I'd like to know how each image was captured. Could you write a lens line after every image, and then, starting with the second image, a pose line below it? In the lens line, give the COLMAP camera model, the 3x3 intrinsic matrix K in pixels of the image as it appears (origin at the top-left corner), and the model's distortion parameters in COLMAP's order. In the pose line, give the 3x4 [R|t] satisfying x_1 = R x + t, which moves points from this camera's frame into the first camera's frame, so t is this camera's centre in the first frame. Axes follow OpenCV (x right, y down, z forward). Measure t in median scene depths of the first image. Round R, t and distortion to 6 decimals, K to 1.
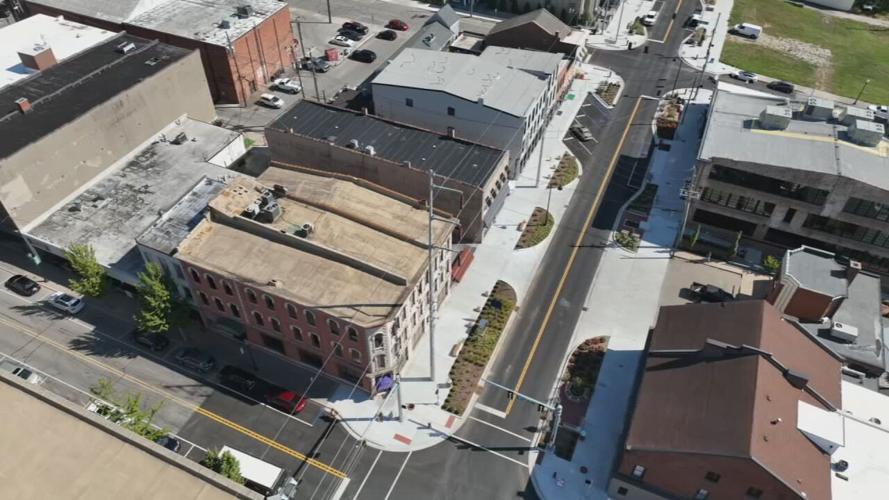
lens RADIAL K [[623.5, 0, 444.5], [0, 623.5, 250.0], [0, 0, 1]] dist [0.000256, 0.009558]
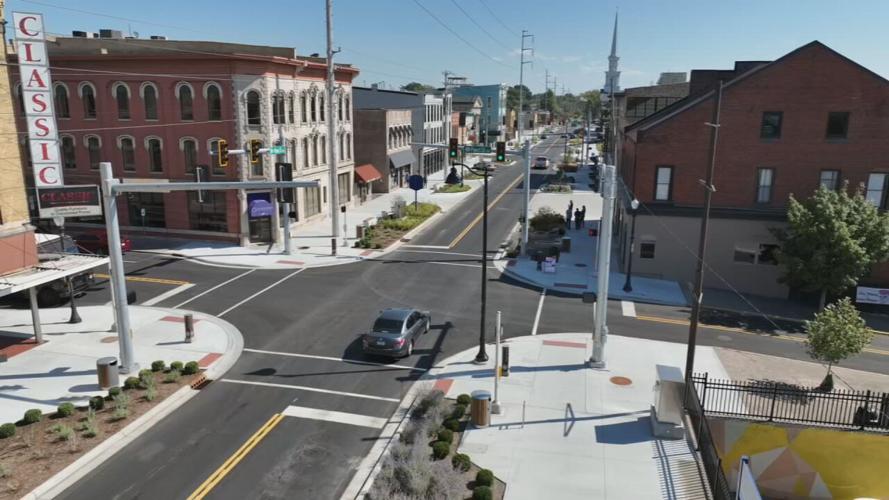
lens RADIAL K [[623.5, 0, 444.5], [0, 623.5, 250.0], [0, 0, 1]] dist [0.000256, 0.009558]
pose [[0.981231, -0.039454, 0.188757, -0.033824], [0.130231, 0.857481, -0.497761, 0.613522], [-0.142217, 0.513001, 0.846525, 0.447051]]
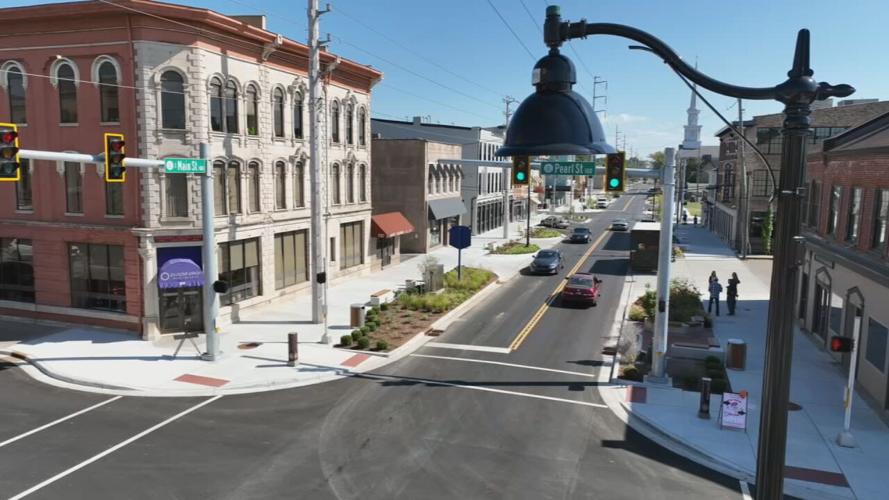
lens RADIAL K [[623.5, 0, 444.5], [0, 623.5, 250.0], [0, 0, 1]] dist [0.000256, 0.009558]
pose [[0.995259, -0.006399, 0.097045, 0.025294], [0.062875, 0.803601, -0.591839, 0.441800], [-0.074198, 0.595135, 0.800193, 0.691190]]
